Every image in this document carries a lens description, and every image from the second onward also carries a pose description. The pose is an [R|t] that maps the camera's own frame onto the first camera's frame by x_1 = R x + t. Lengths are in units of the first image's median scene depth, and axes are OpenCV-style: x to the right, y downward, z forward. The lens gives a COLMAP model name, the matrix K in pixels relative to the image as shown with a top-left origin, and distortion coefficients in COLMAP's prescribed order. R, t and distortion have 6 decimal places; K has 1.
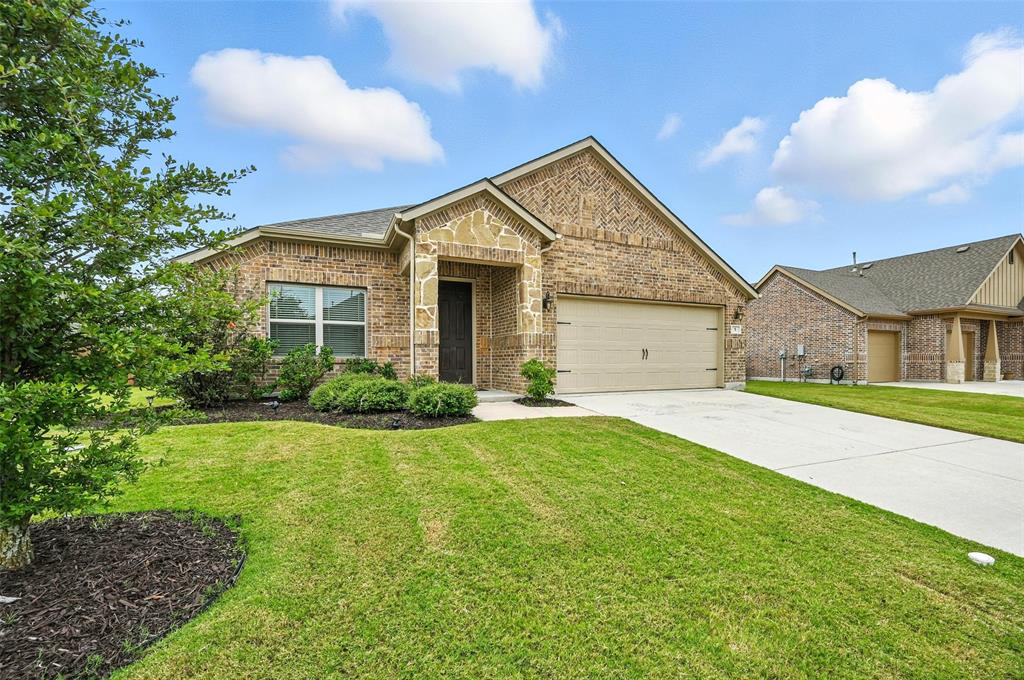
lens RADIAL K [[459.8, 0, 542.1], [0, 459.8, 358.5], [0, 0, 1]] dist [0.003907, 0.000191]
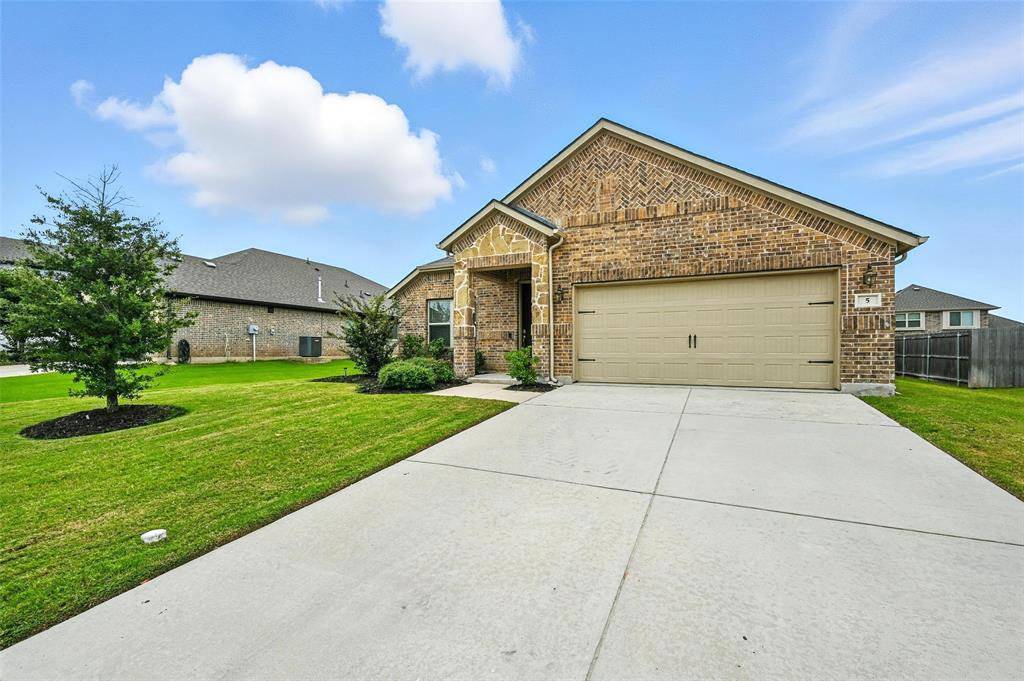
lens RADIAL K [[406.4, 0, 513.2], [0, 406.4, 344.4], [0, 0, 1]] dist [-0.004661, 0.000049]
pose [[0.640906, -0.010929, -0.767542, 0.638952], [0.002129, 0.999920, -0.012460, 0.004637], [0.767616, 0.006351, 0.640878, 0.309213]]
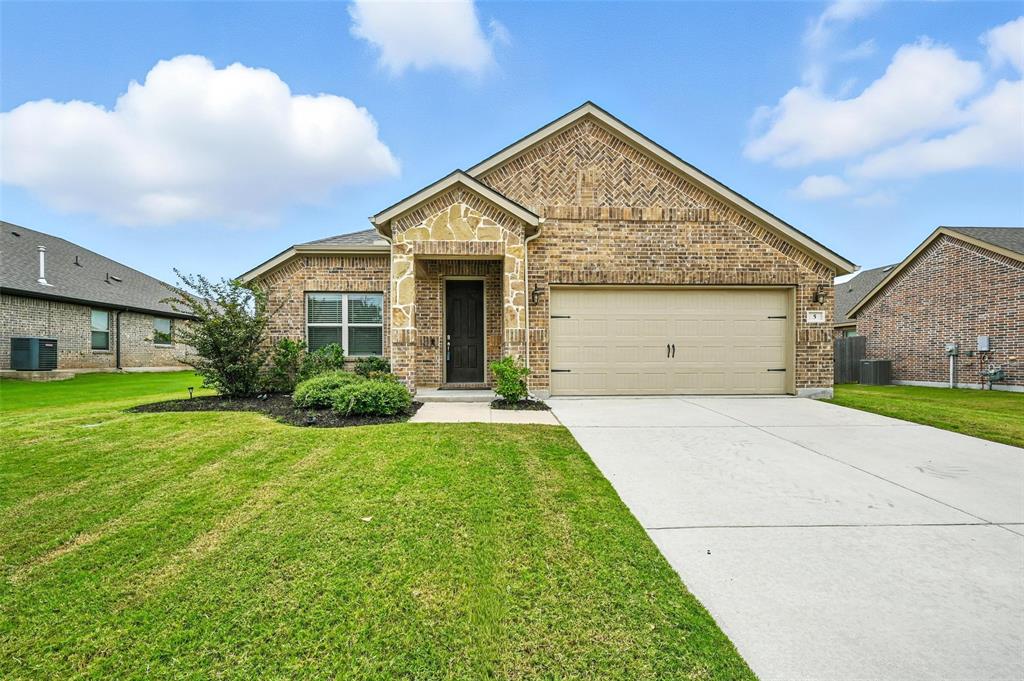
lens RADIAL K [[429.3, 0, 501.7], [0, 429.3, 356.3], [0, 0, 1]] dist [-0.002353, -0.000151]
pose [[0.911520, -0.003283, -0.411244, 0.289722], [0.002394, 0.999994, -0.002678, 0.001725], [0.411250, 0.001457, 0.911522, 0.191294]]
